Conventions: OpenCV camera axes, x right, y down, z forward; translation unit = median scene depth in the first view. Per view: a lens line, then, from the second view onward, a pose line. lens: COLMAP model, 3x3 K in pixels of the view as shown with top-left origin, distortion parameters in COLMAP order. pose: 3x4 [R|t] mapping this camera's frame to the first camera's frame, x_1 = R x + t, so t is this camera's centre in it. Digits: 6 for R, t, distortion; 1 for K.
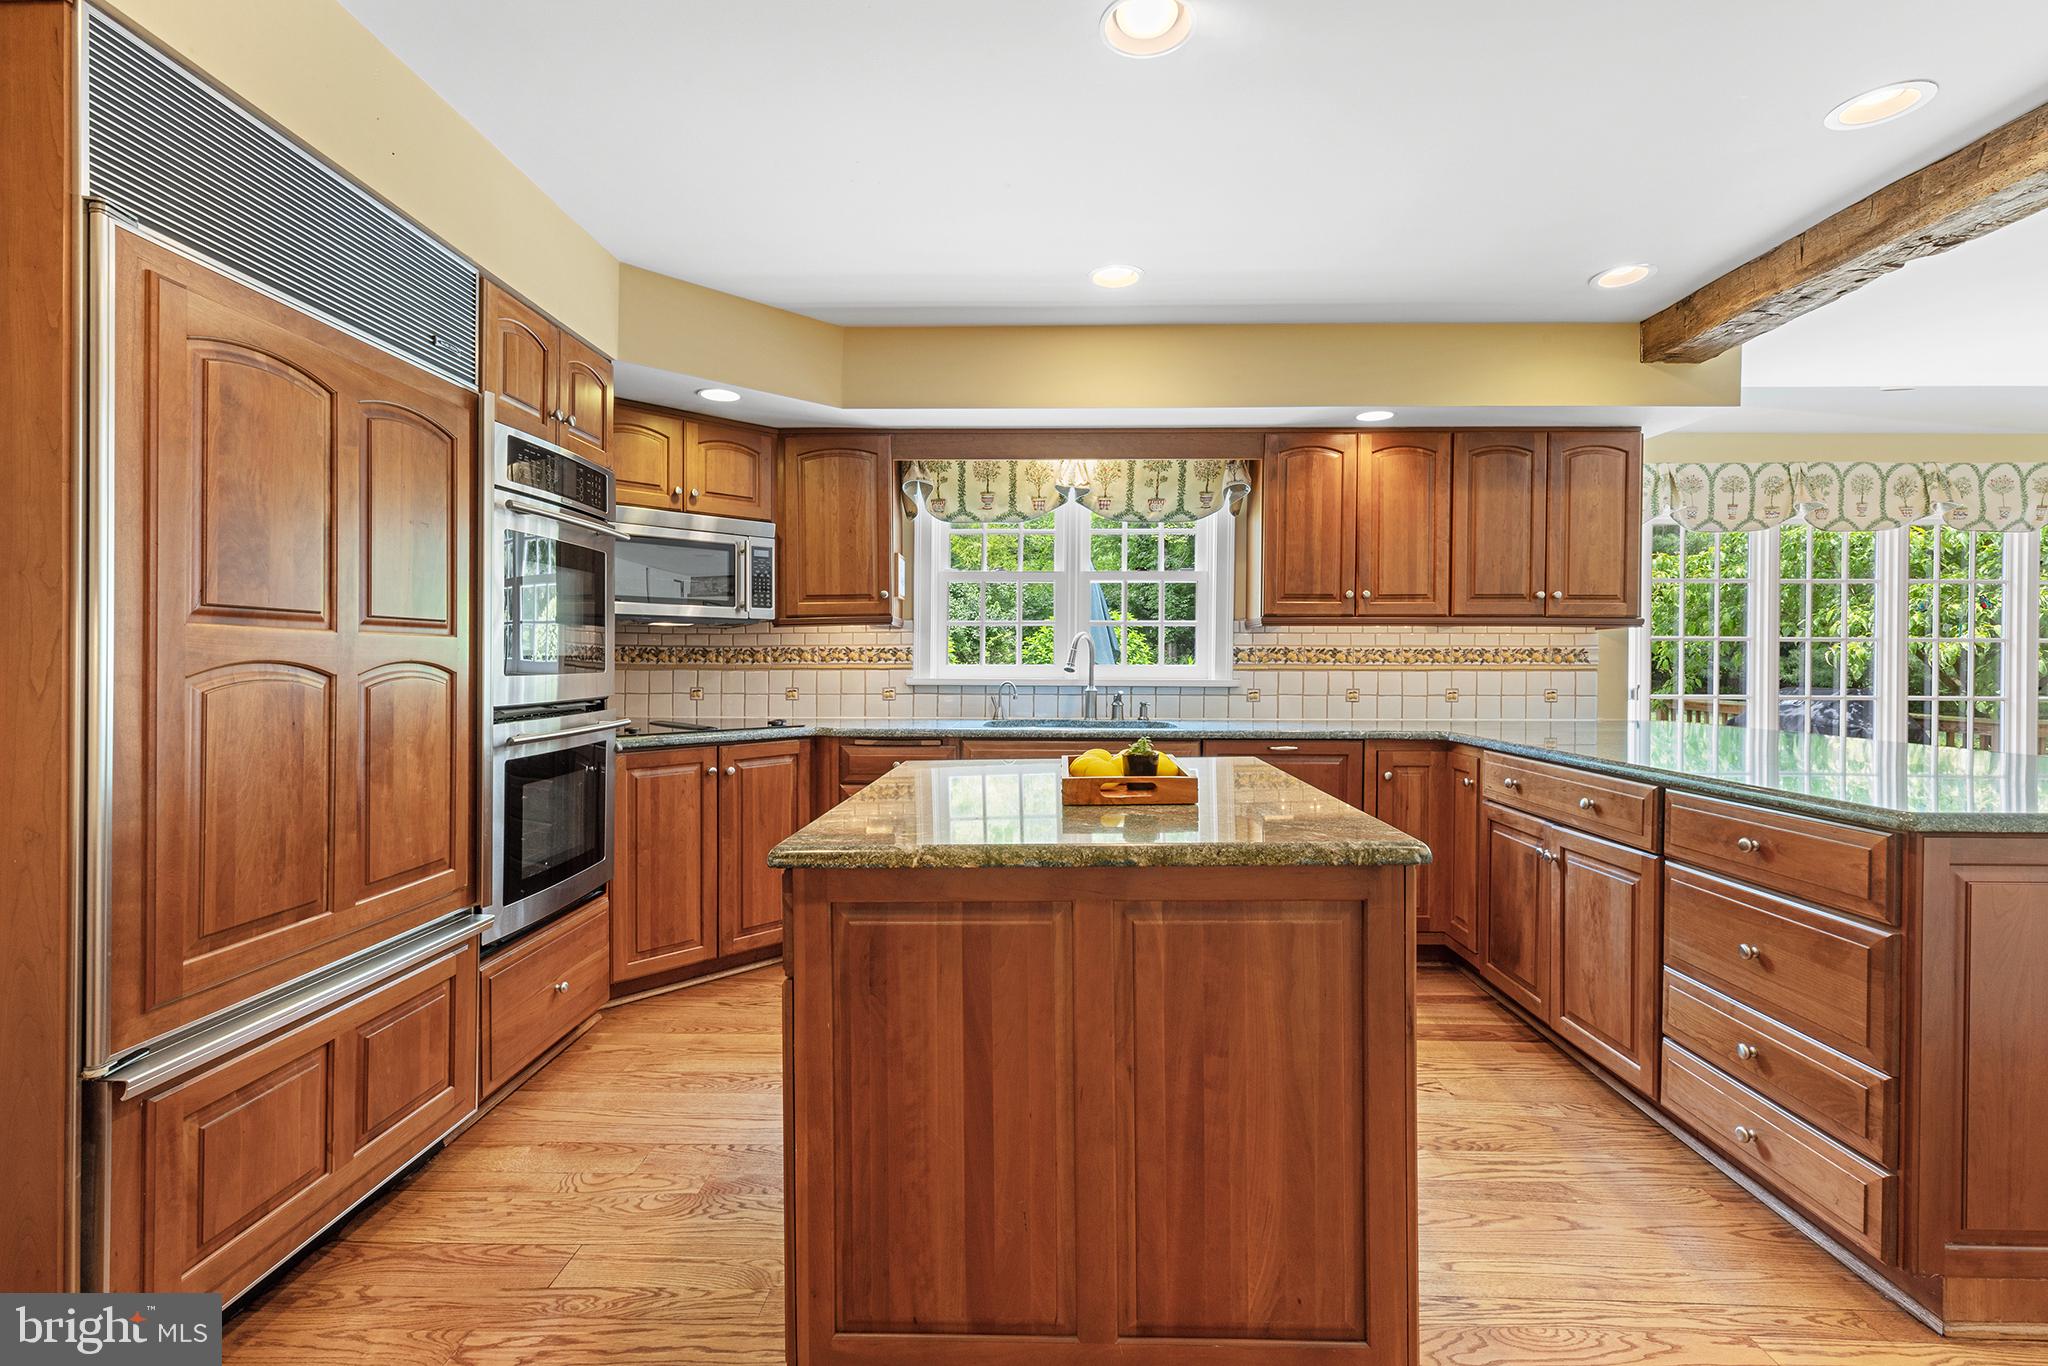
lens RADIAL K [[924.2, 0, 1024.2], [0, 924.2, 664.7], [0, 0, 1]] dist [0.006604, -0.001665]
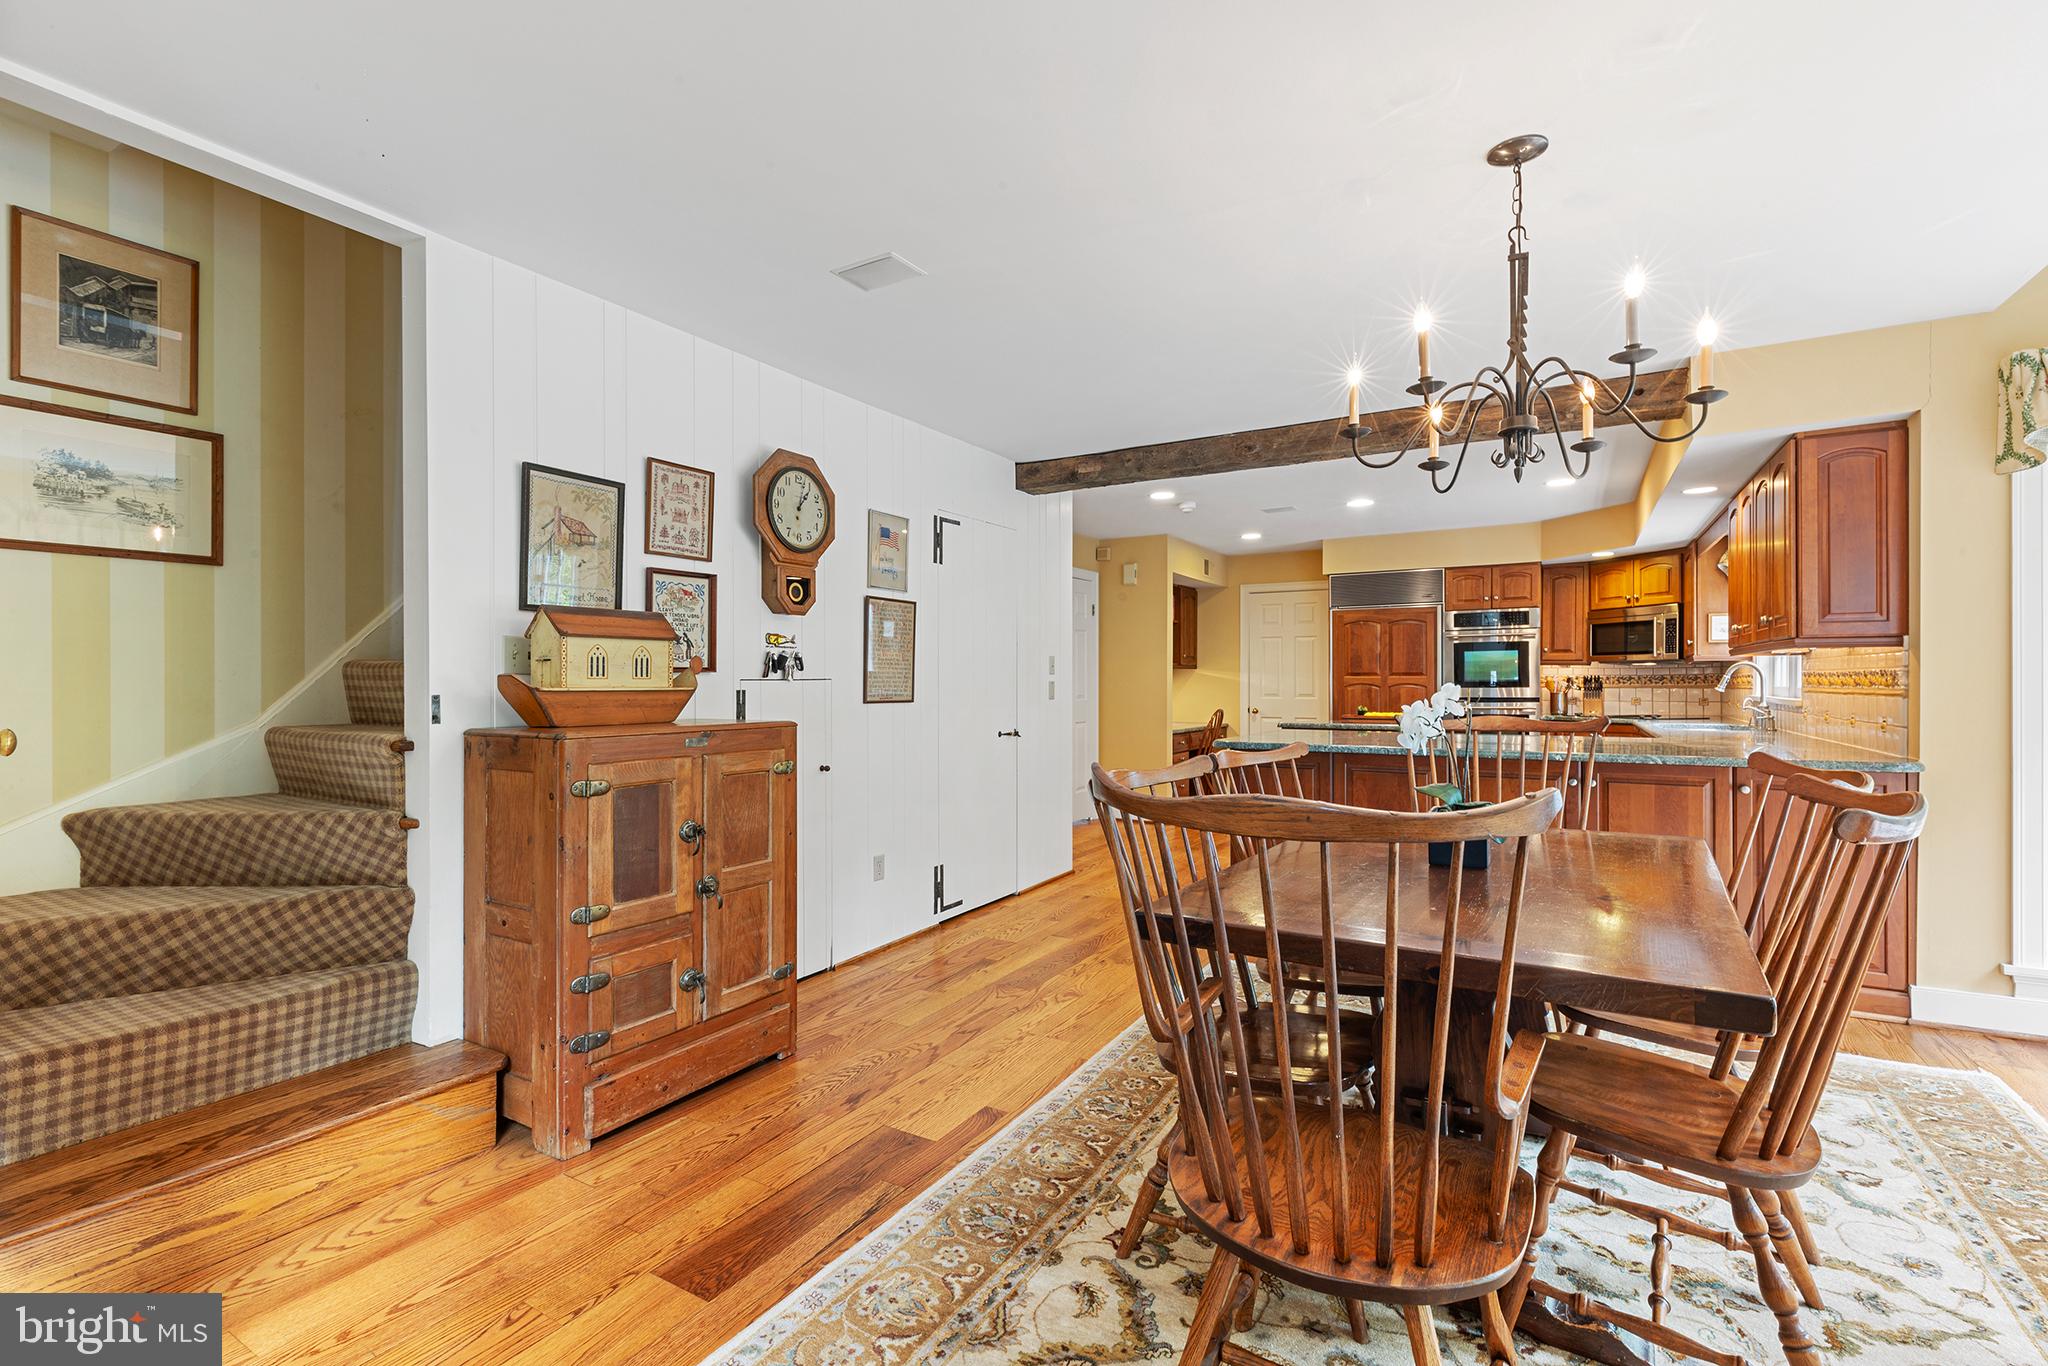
lens RADIAL K [[924.2, 0, 1021.5], [0, 924.2, 682.8], [0, 0, 1]] dist [0.006604, -0.001665]
pose [[-0.489498, 0.000999, -0.872004, 1.847827], [-0.000904, 0.999998, 0.001654, -0.006435], [0.872004, 0.001598, -0.489497, 0.776488]]
